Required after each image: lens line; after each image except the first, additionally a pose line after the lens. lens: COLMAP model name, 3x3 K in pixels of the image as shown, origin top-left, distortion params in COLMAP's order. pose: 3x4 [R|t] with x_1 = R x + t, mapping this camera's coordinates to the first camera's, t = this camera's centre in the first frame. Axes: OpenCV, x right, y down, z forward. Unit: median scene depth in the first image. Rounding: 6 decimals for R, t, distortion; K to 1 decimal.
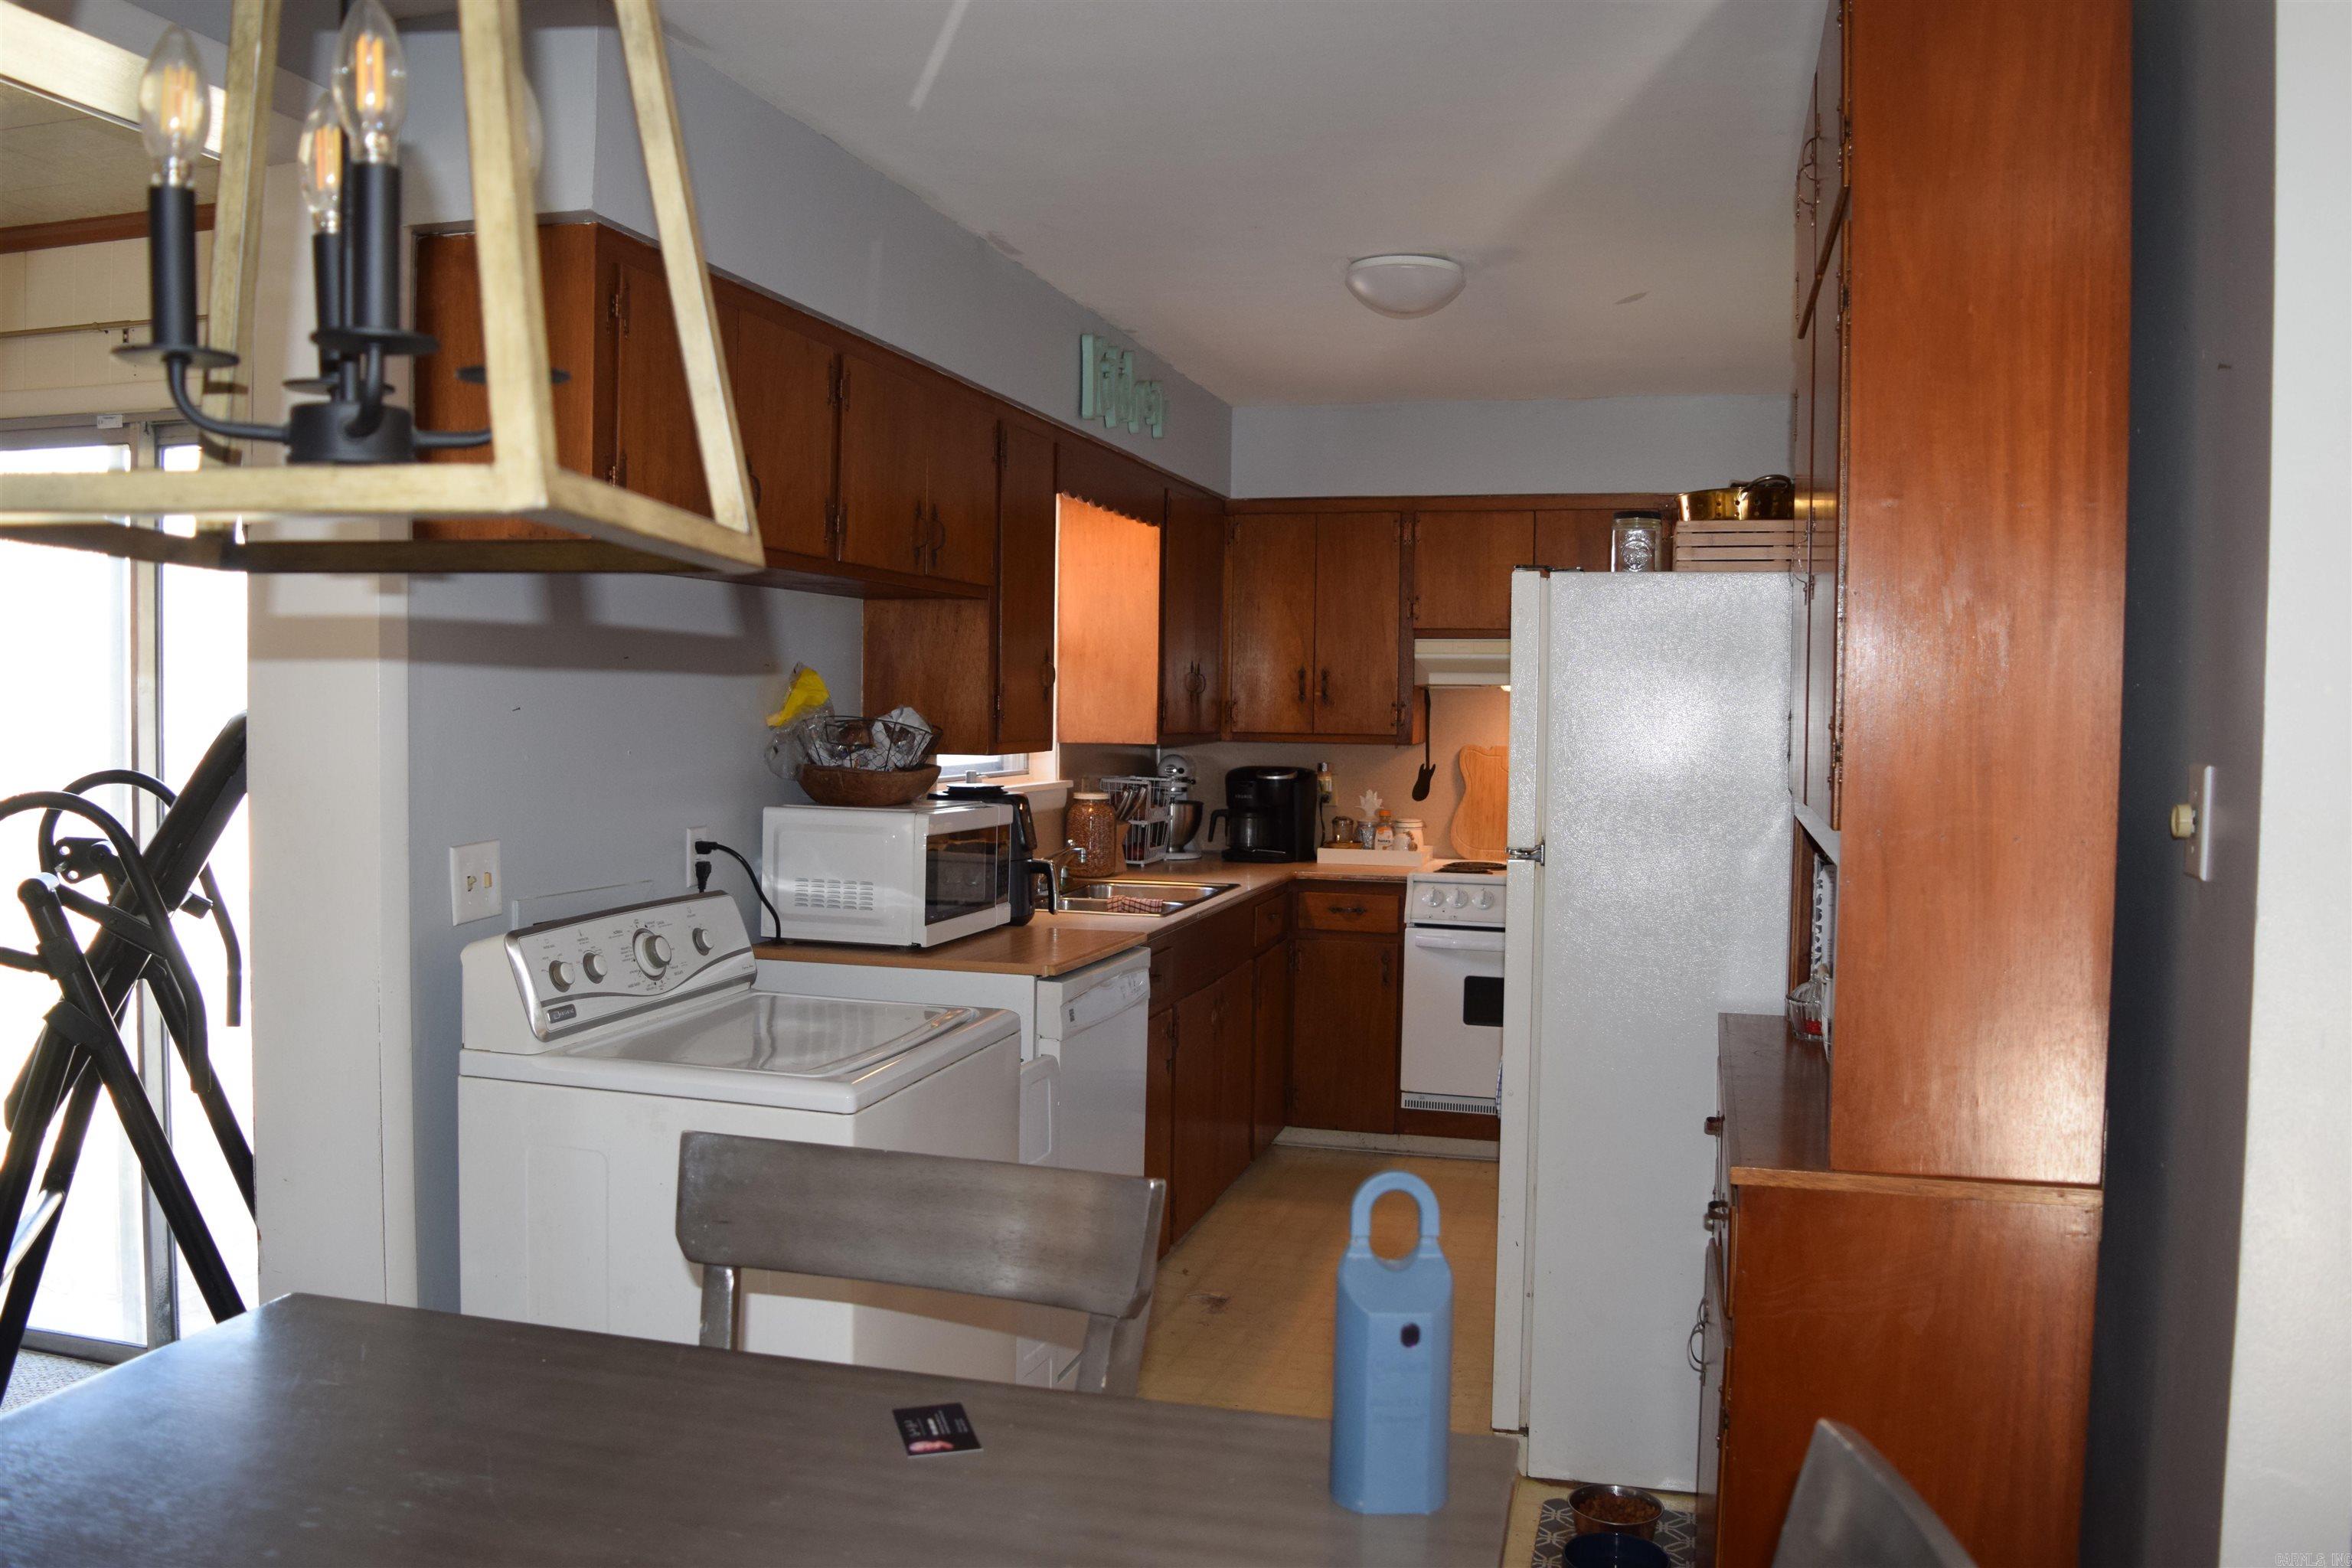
lens RADIAL K [[1847.6, 0, 1175.5], [0, 1847.6, 775.1], [0, 0, 1]] dist [-0.096693, 0.022546]
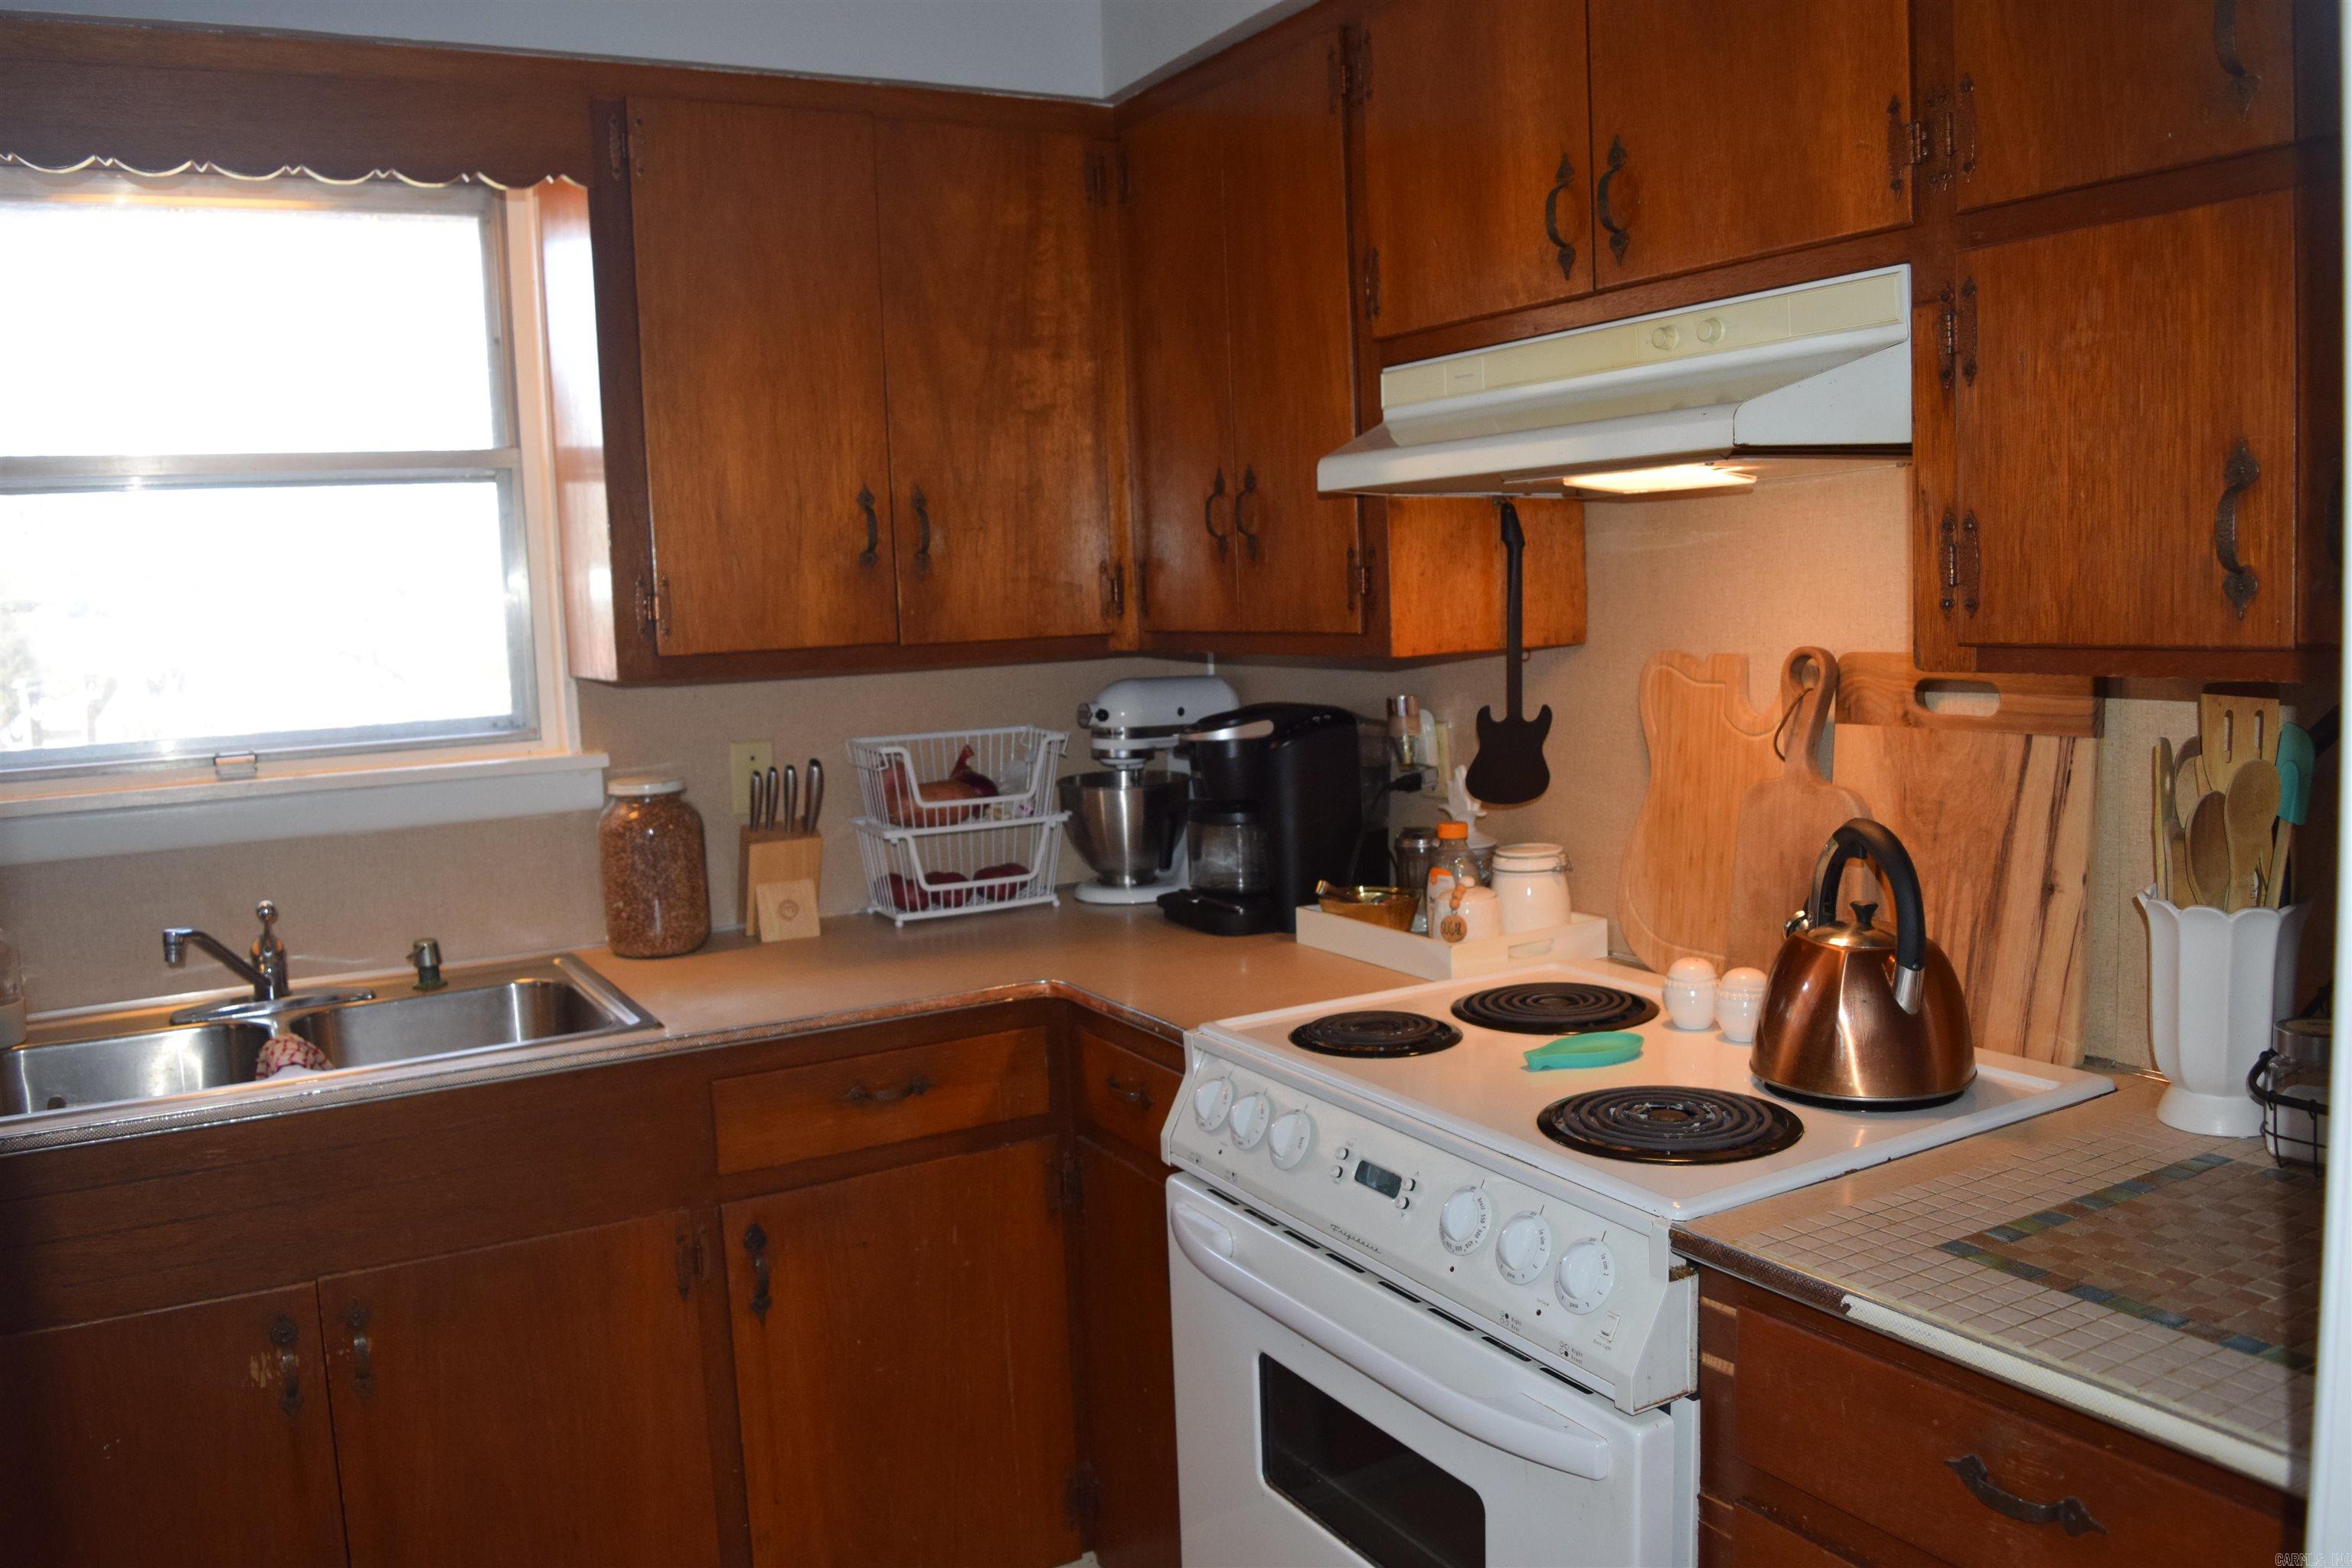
lens RADIAL K [[1838.2, 0, 1171.8], [0, 1838.2, 773.8], [0, 0, 1]] dist [-0.100450, 0.027143]
pose [[0.698626, 0.033562, -0.714699, 0.363656], [0.021224, 0.997488, 0.067587, -0.019508], [0.715172, -0.062387, 0.696159, 0.718073]]
